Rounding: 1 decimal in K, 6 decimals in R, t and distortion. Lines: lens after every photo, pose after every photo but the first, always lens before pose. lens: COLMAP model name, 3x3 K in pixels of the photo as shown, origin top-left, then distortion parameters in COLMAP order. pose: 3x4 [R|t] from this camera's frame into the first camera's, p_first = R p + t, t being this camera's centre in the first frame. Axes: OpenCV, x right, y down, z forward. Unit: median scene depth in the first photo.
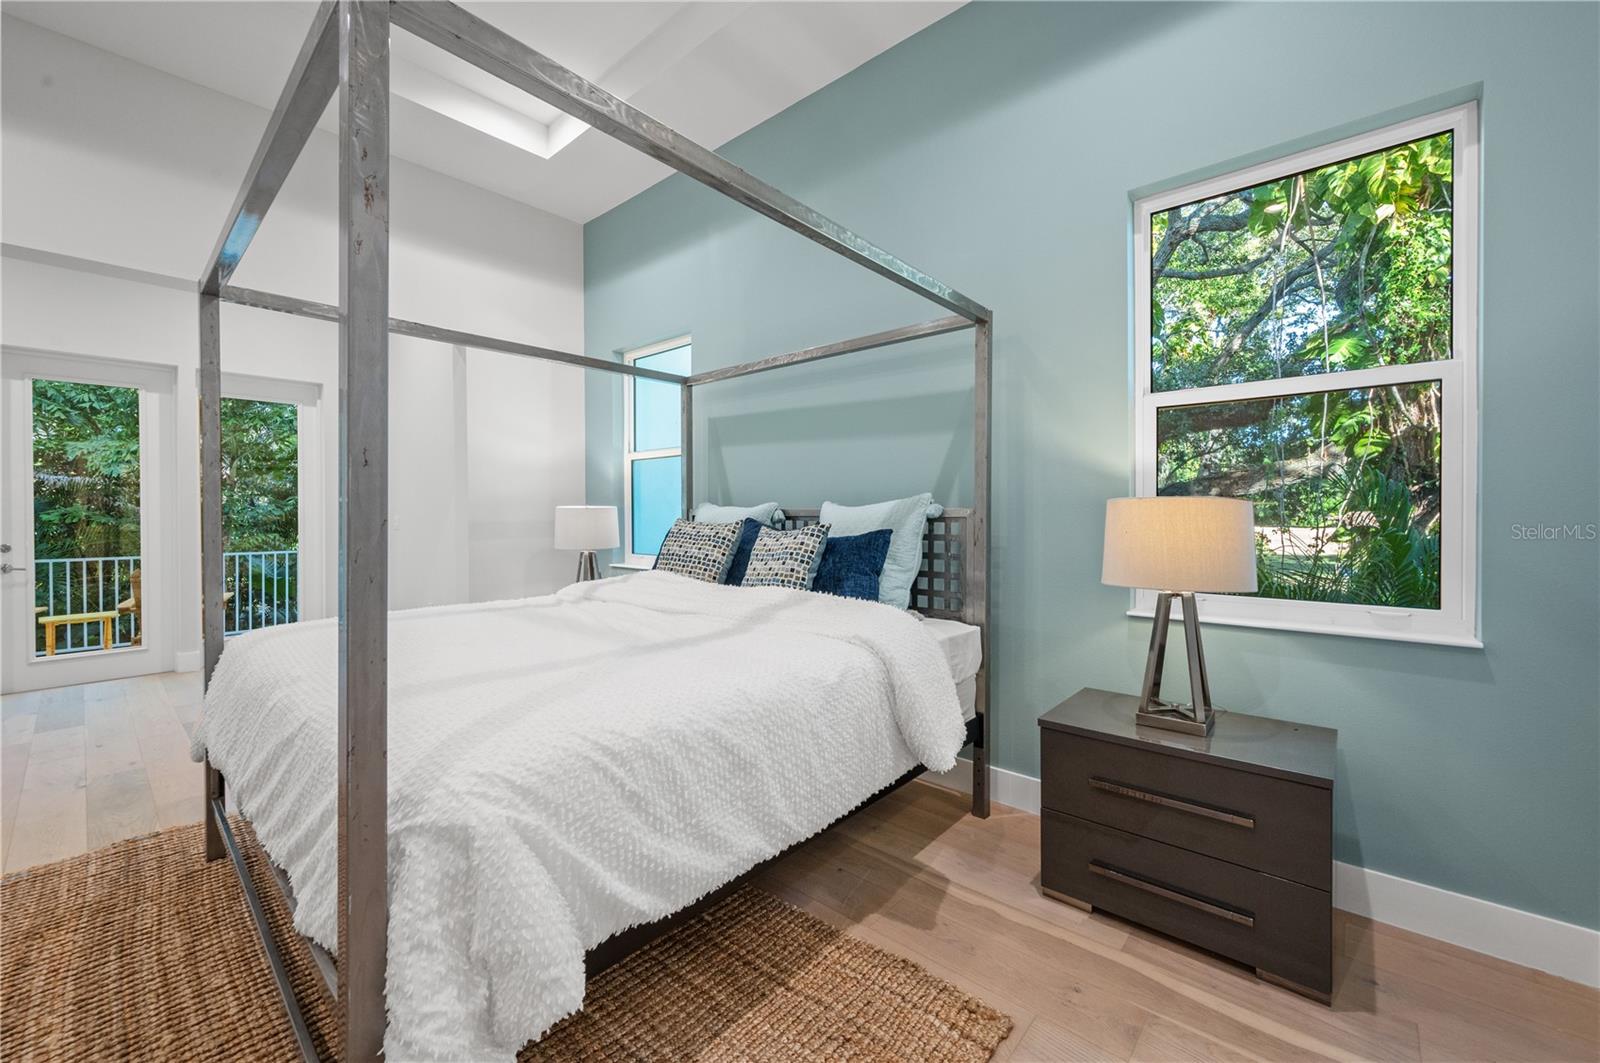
lens RADIAL K [[640.3, 0, 795.0], [0, 640.3, 525.3], [0, 0, 1]] dist [0.001900, -0.000513]
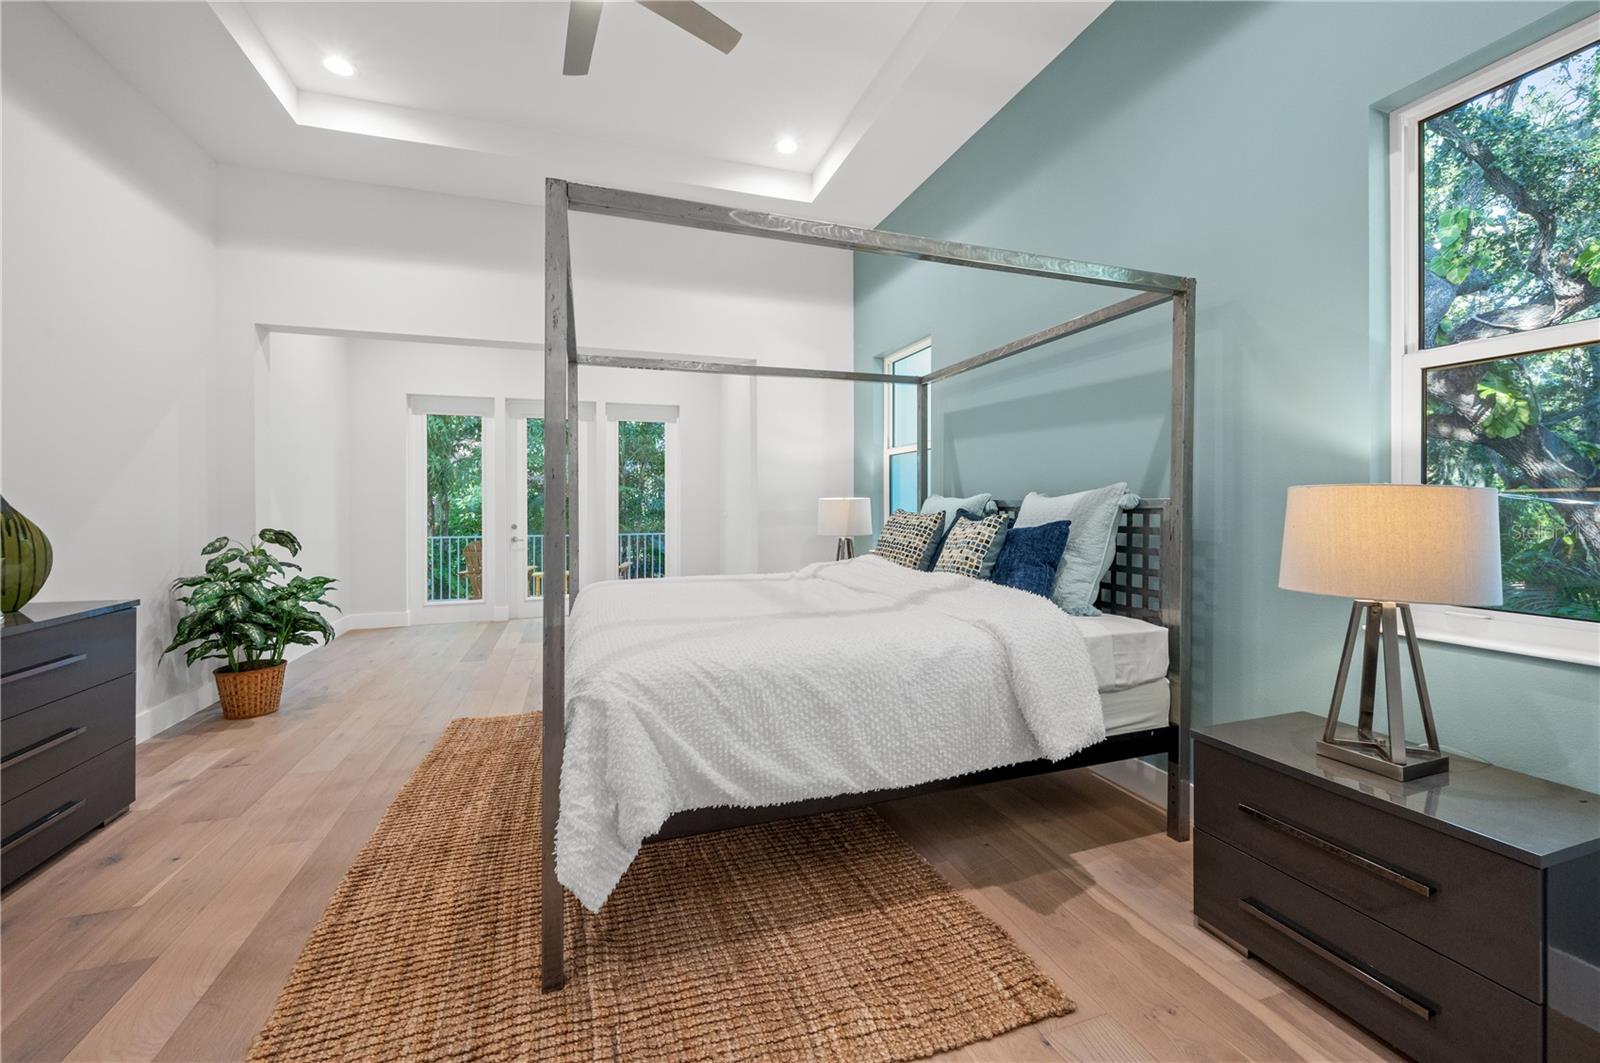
lens RADIAL K [[640.3, 0, 790.4], [0, 640.3, 515.5], [0, 0, 1]] dist [0.001900, -0.000513]
pose [[0.866559, 0.007141, -0.499023, 0.283600], [-0.007266, 0.999972, 0.001692, -0.000477], [0.499021, 0.002159, 0.866587, -0.064820]]
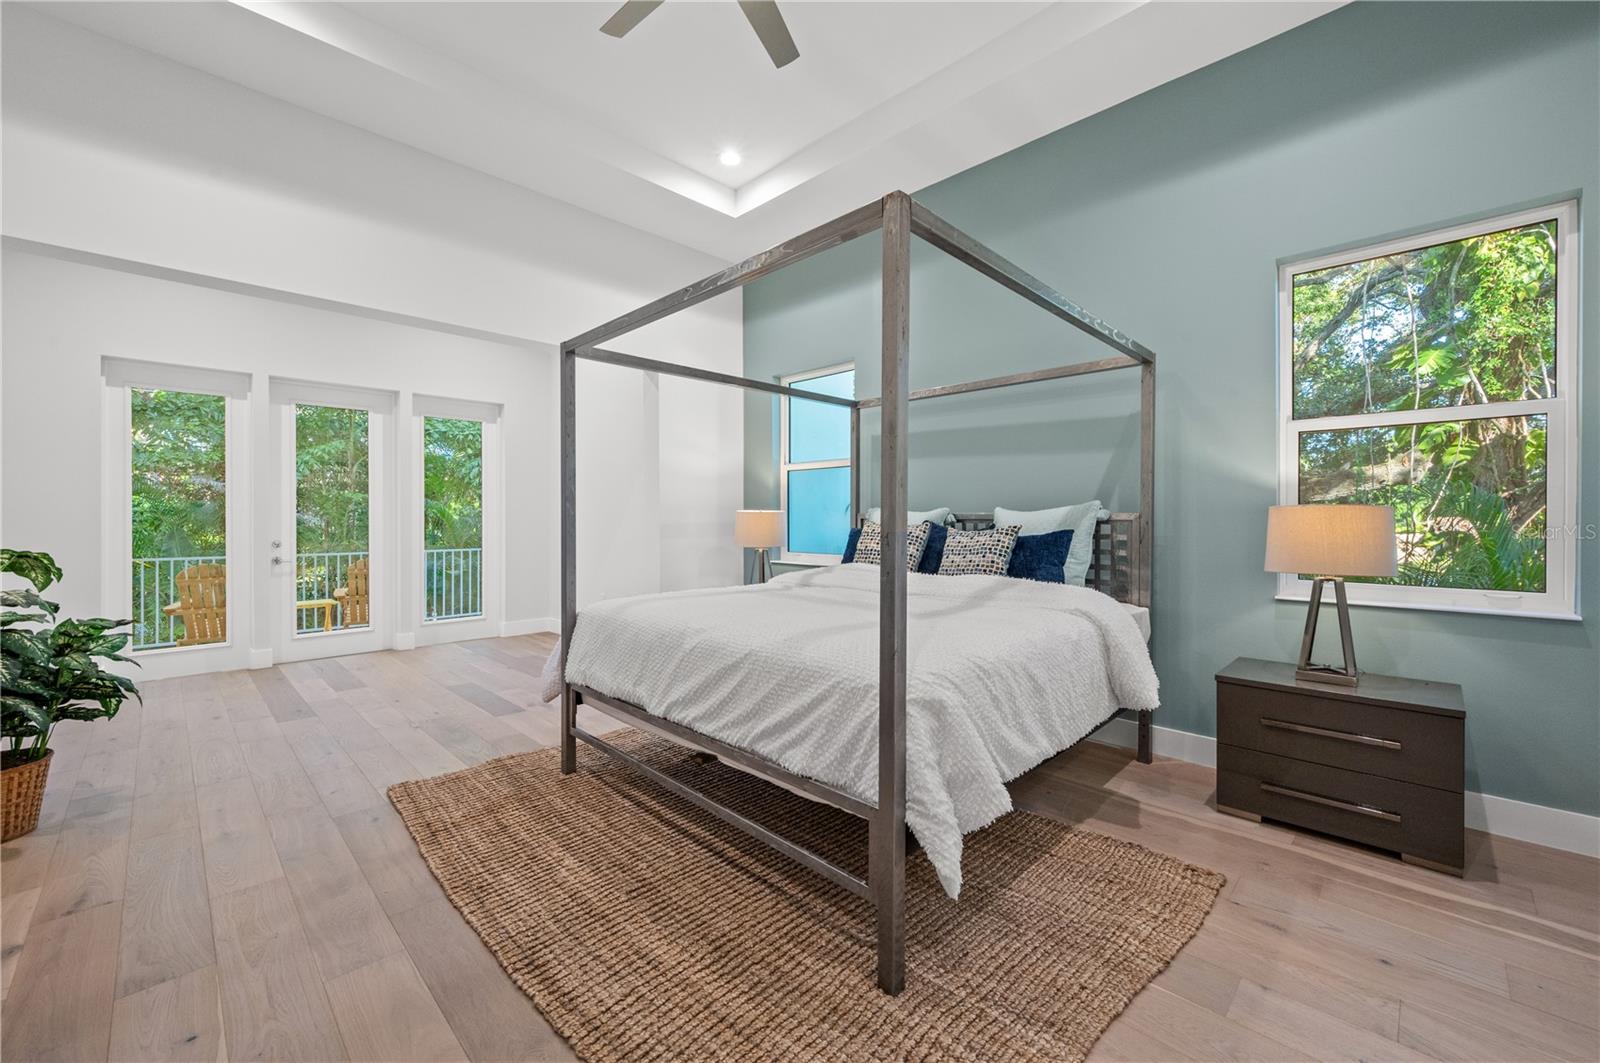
lens RADIAL K [[640.3, 0, 798.8], [0, 640.3, 527.9], [0, 0, 1]] dist [0.001900, -0.000513]
pose [[0.998322, 0.003947, -0.057778, -0.327562], [-0.004109, 0.999988, -0.002685, 0.008935], [0.057767, 0.002918, 0.998326, -0.292525]]
